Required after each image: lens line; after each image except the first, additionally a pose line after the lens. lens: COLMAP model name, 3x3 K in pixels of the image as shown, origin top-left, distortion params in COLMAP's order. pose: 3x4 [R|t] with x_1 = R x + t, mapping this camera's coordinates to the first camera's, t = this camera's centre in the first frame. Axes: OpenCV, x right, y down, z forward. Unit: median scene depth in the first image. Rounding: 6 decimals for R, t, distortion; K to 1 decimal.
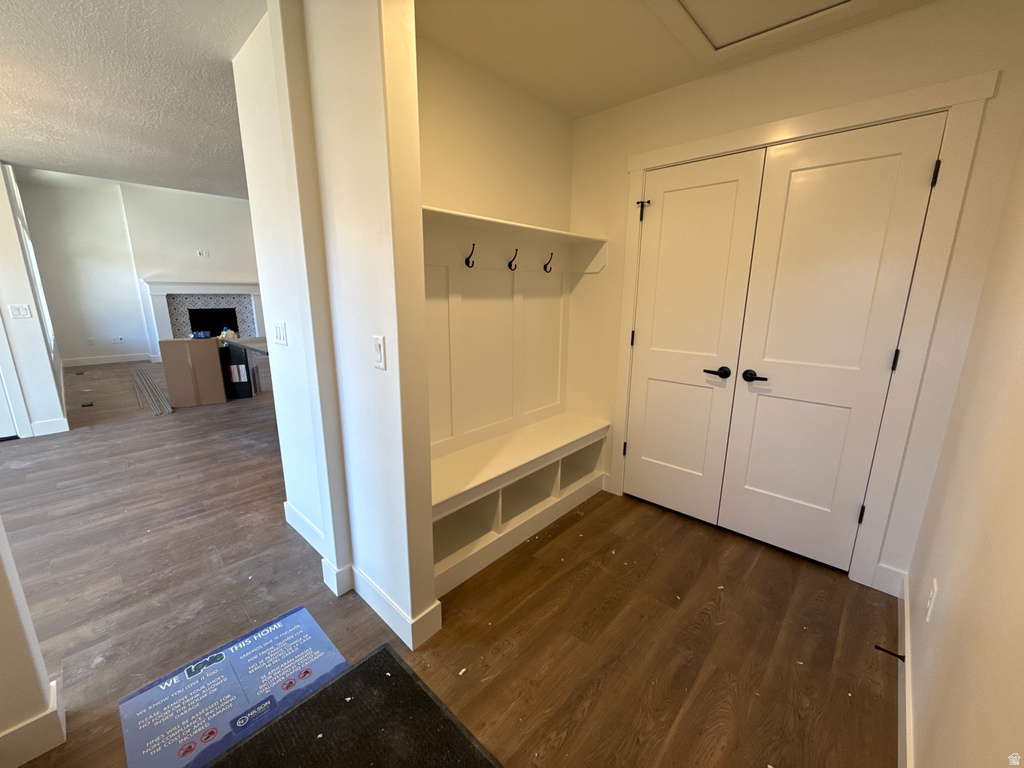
lens RADIAL K [[408.2, 0, 510.9], [0, 408.2, 386.8], [0, 0, 1]] dist [0.003952, -0.000668]
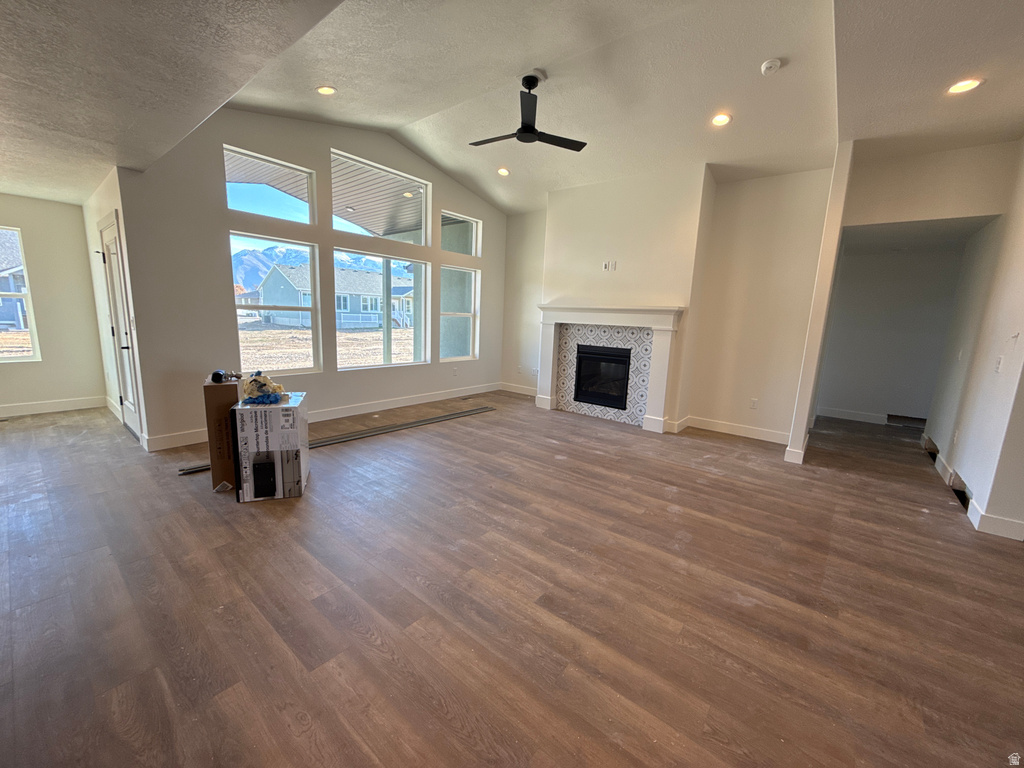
lens RADIAL K [[408.2, 0, 510.2], [0, 408.2, 386.1], [0, 0, 1]] dist [0.003952, -0.000668]
pose [[0.068509, 0.181142, -0.981068, -0.072366], [-0.256889, 0.953422, 0.158099, -0.192810], [0.964010, 0.241195, 0.111851, 0.780416]]
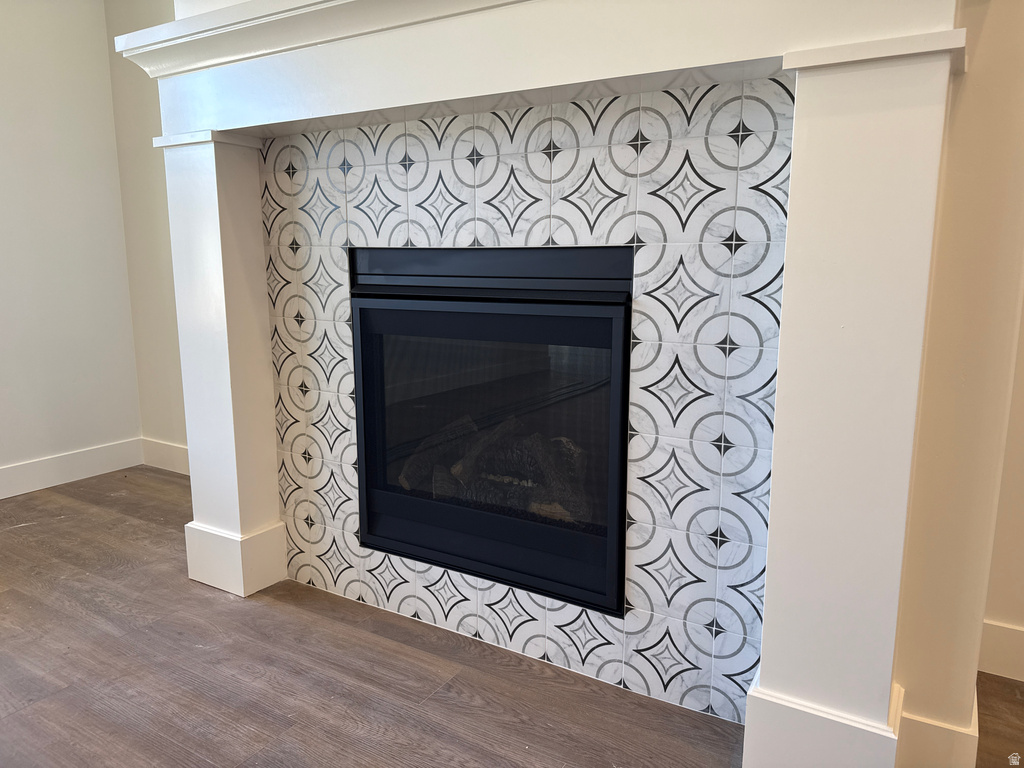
lens RADIAL K [[719.6, 0, 515.9], [0, 719.6, 383.4], [0, 0, 1]] dist [0.044009, -0.000363]
pose [[0.205577, 0.174337, -0.962987, -0.517086], [-0.217449, 0.967544, 0.128742, -0.179810], [0.954177, 0.182935, 0.236814, 0.953195]]
